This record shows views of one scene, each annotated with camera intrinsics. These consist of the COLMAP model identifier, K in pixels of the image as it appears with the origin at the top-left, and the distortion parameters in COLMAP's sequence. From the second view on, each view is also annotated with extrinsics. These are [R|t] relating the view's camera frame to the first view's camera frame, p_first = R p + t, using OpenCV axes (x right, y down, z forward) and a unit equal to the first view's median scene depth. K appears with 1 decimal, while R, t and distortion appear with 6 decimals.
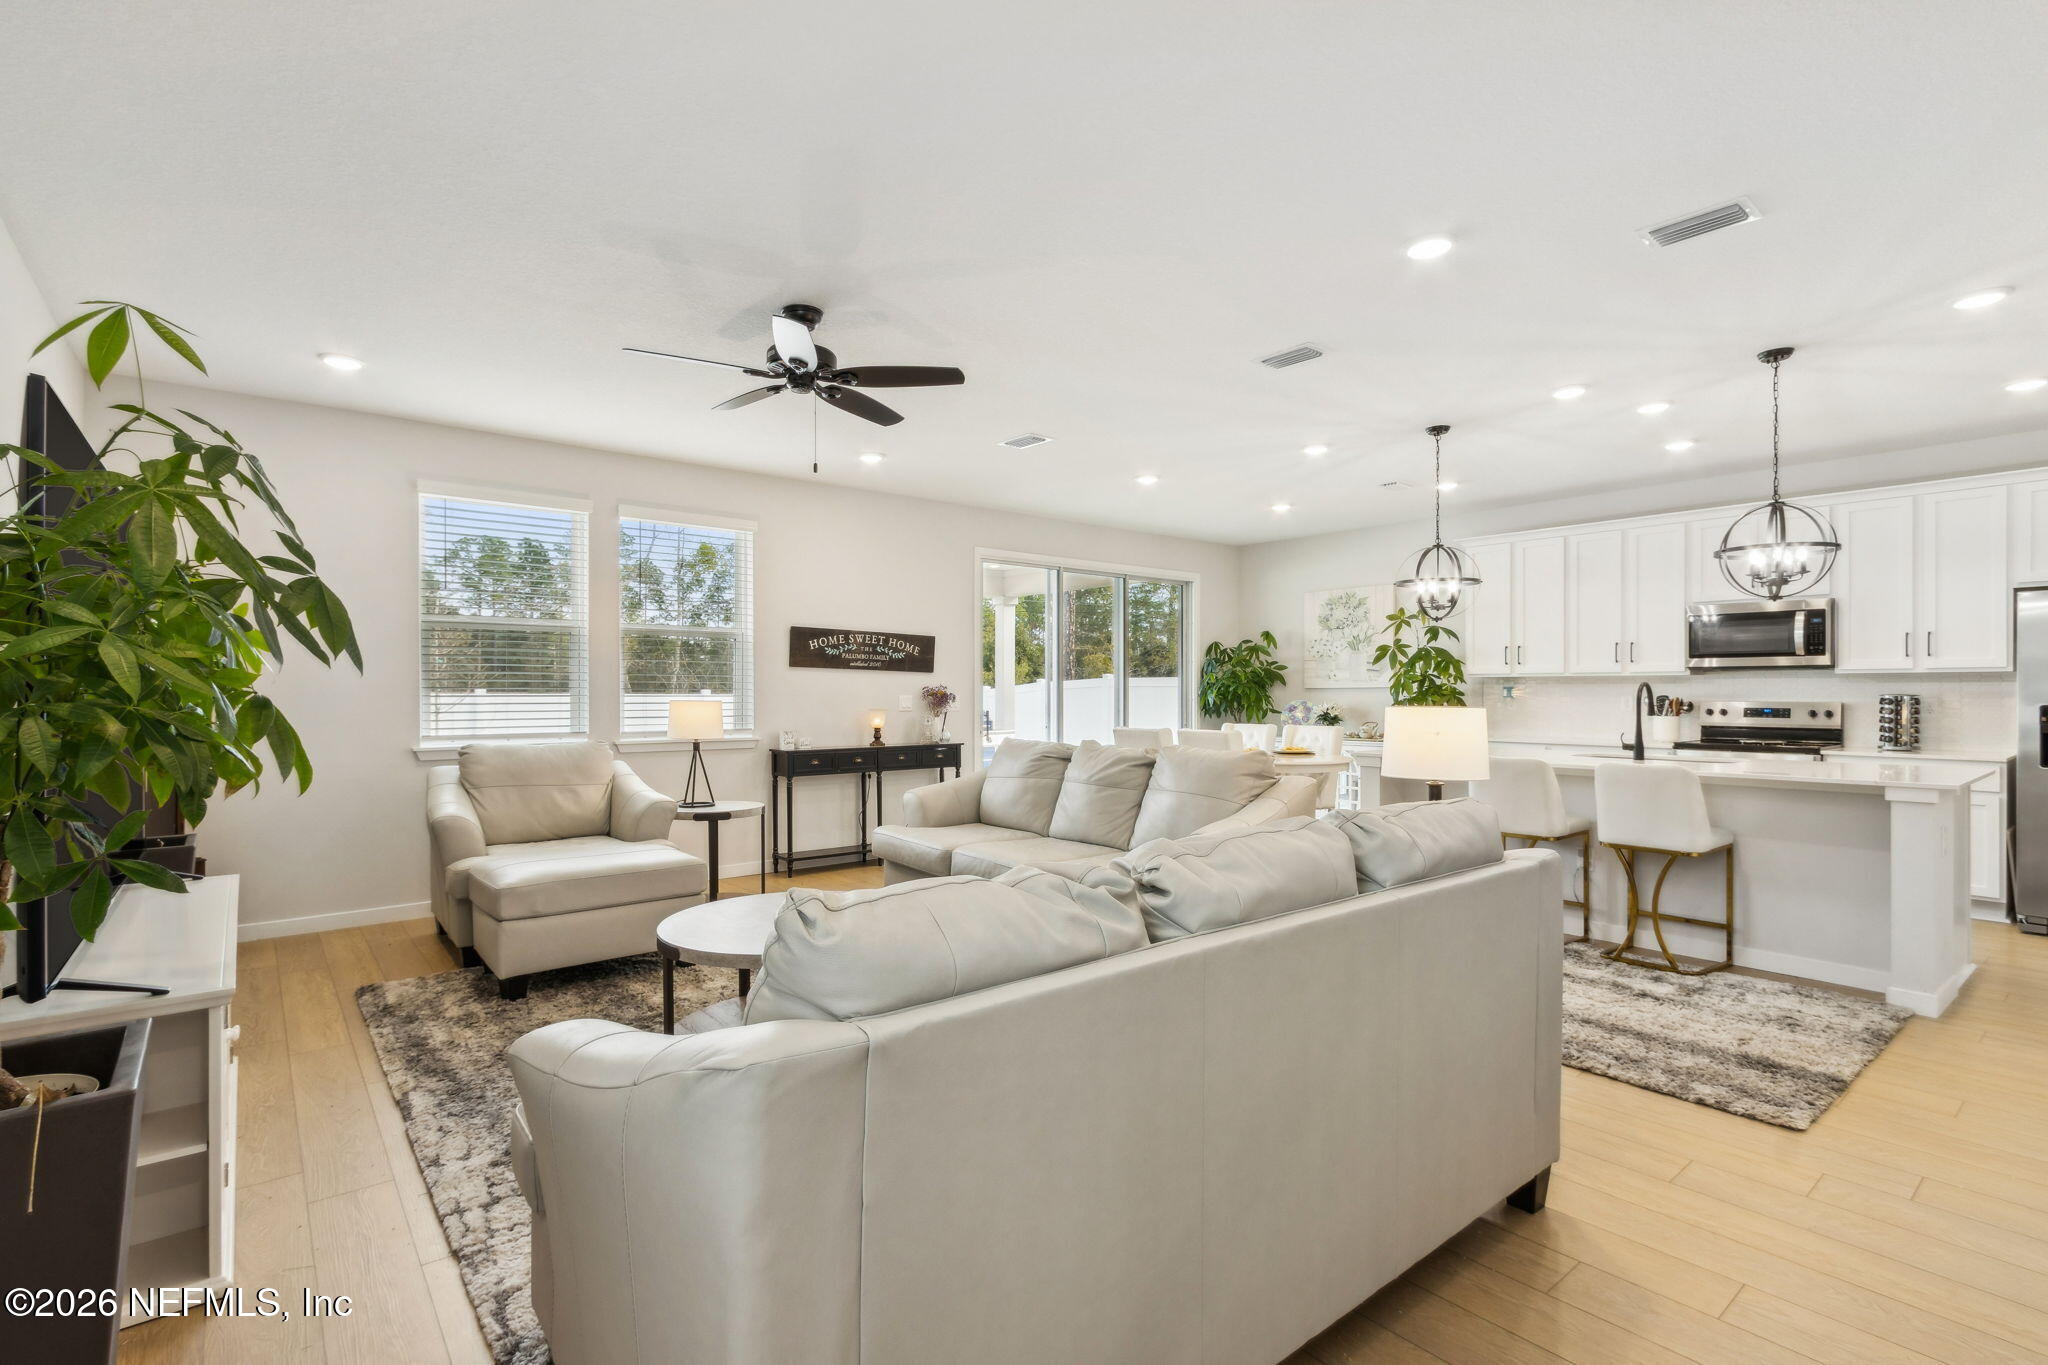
lens RADIAL K [[946.7, 0, 1024.0], [0, 946.7, 682.5], [0, 0, 1]] dist [-0.000254, 0.000030]
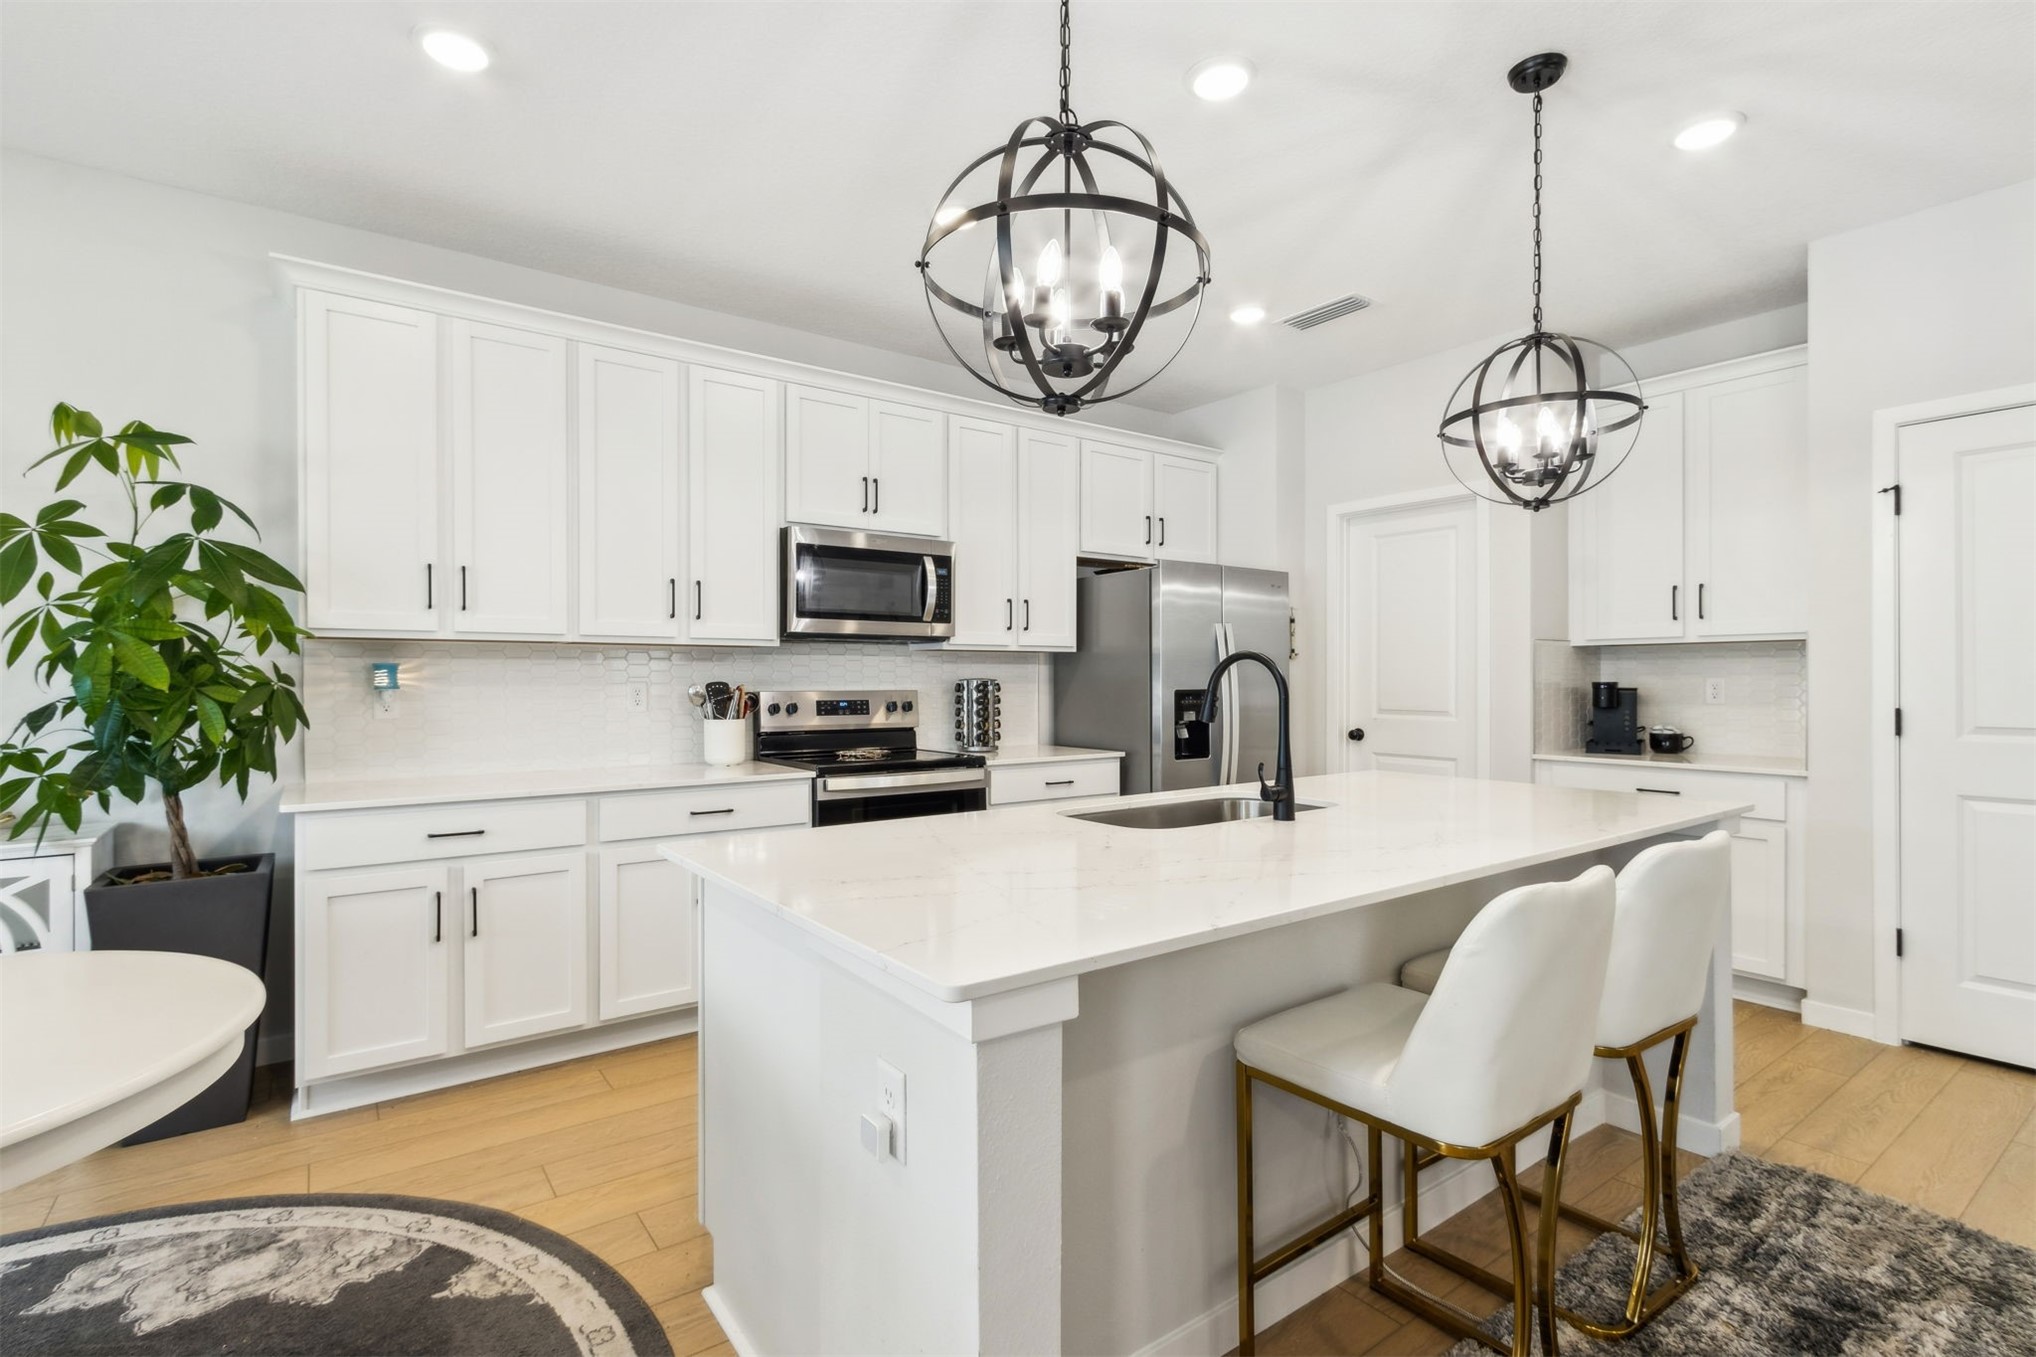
lens RADIAL K [[956.8, 0, 1005.2], [0, 956.8, 666.6], [0, 0, 1]] dist [0.000040, 0.000342]
pose [[0.050266, 0.015319, 0.998618, 0.122488], [-0.004931, 0.999874, -0.015090, 0.012587], [-0.998724, -0.004165, 0.050335, 0.822395]]
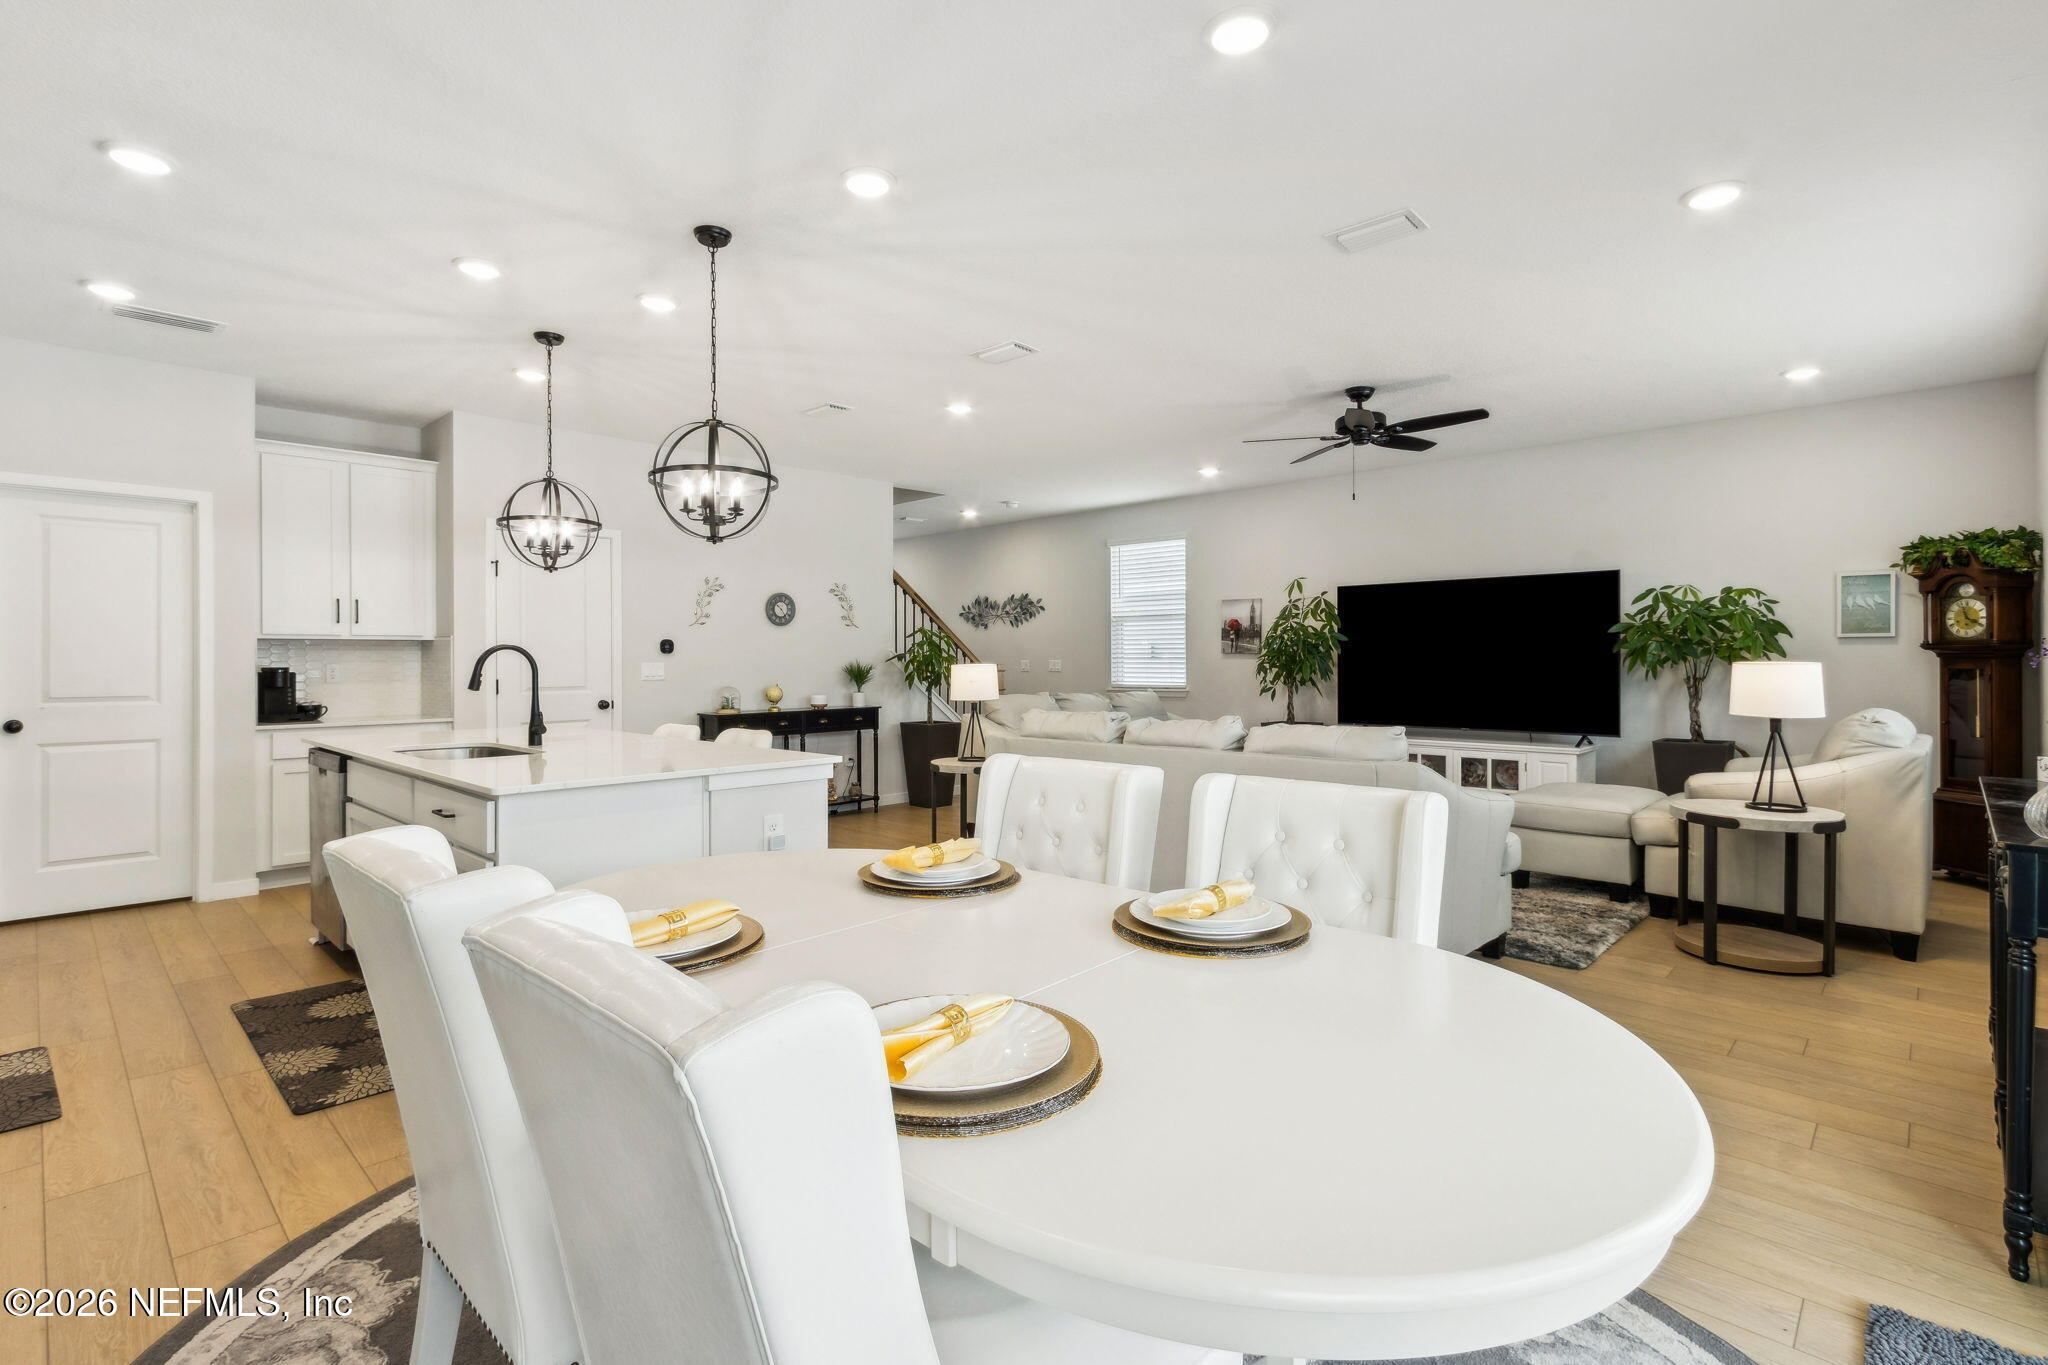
lens RADIAL K [[962.4, 0, 1011.1], [0, 962.4, 670.6], [0, 0, 1]] dist [0.000040, 0.000342]
pose [[-0.992360, 0.008297, -0.123096, 0.262349], [0.008069, 0.999965, 0.002345, 0.017291], [0.123111, 0.001334, -0.992392, 1.365195]]
